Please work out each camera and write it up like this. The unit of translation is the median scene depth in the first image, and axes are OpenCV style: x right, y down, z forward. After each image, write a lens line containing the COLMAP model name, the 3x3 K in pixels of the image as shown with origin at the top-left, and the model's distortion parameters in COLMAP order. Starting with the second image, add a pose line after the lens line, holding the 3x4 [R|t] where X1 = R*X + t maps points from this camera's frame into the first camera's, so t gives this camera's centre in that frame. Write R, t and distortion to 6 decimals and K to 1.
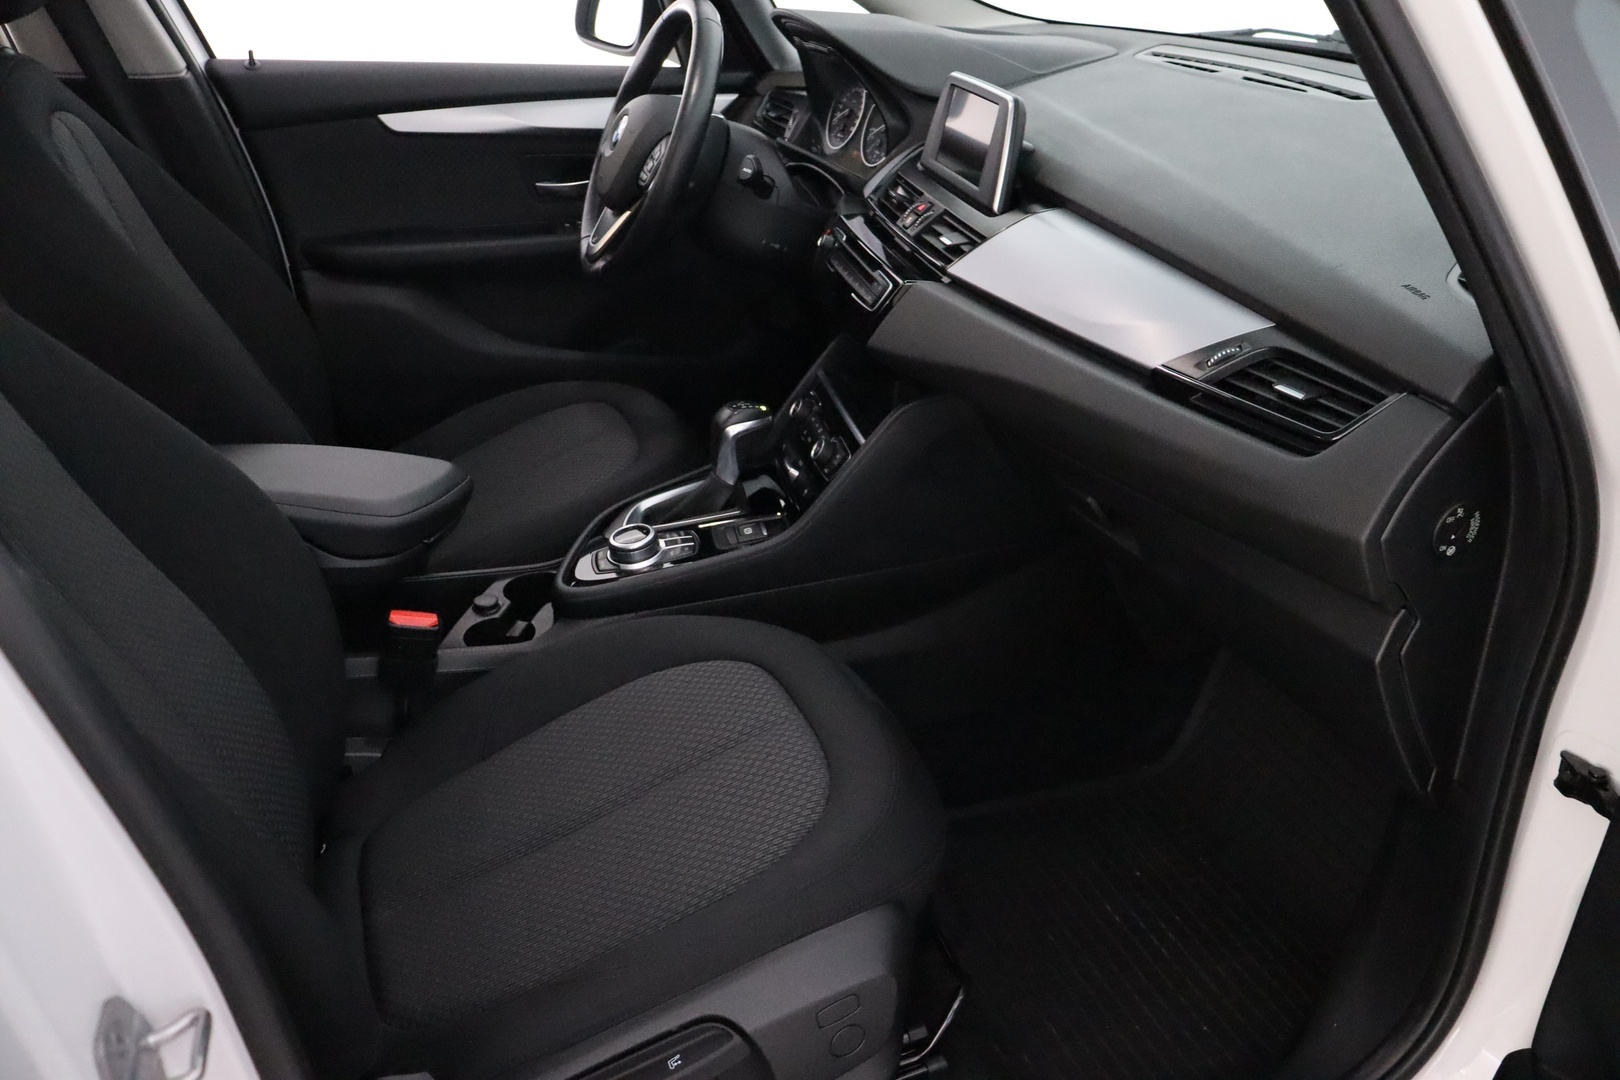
lens RADIAL K [[1334.1, 0, 825.5], [0, 1334.1, 510.3], [0, 0, 1]] dist [-0.172488, 0.149515]
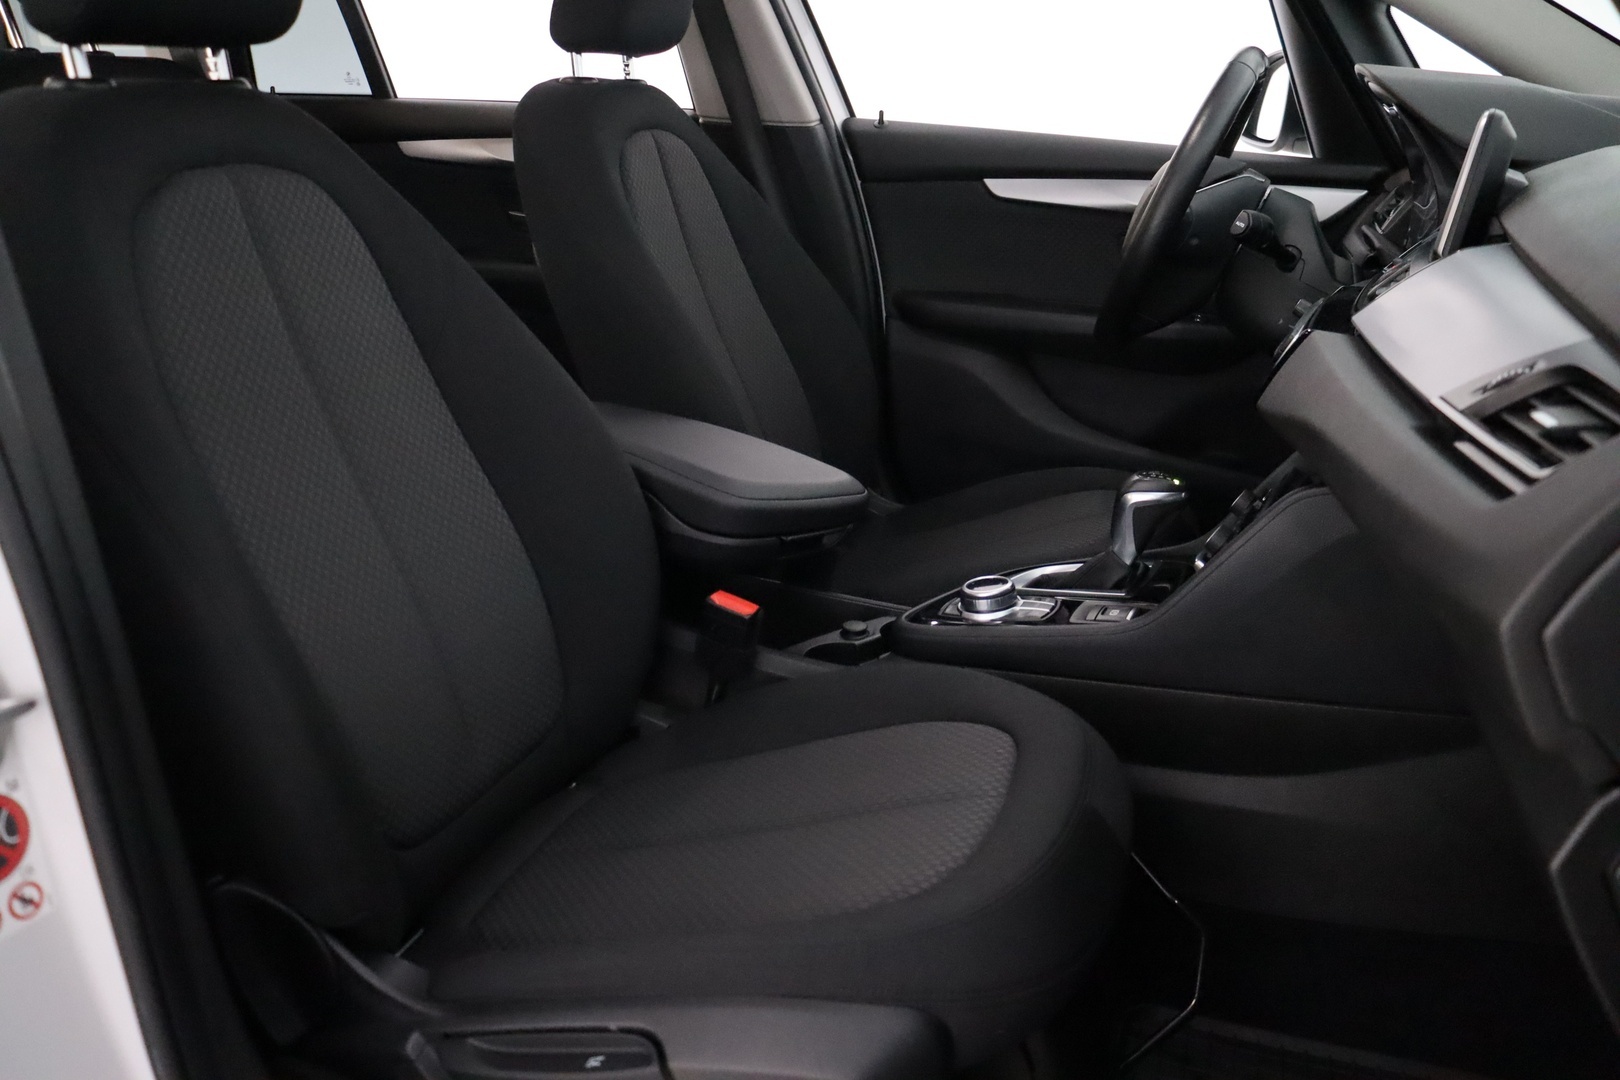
lens RADIAL K [[1334.1, 0, 825.5], [0, 1334.1, 510.3], [0, 0, 1]] dist [-0.172488, 0.149515]
pose [[0.779930, 0.175799, -0.600670, 0.259110], [-0.261157, 0.963608, -0.057074, 0.043034], [0.568776, 0.201383, 0.797457, 0.177880]]
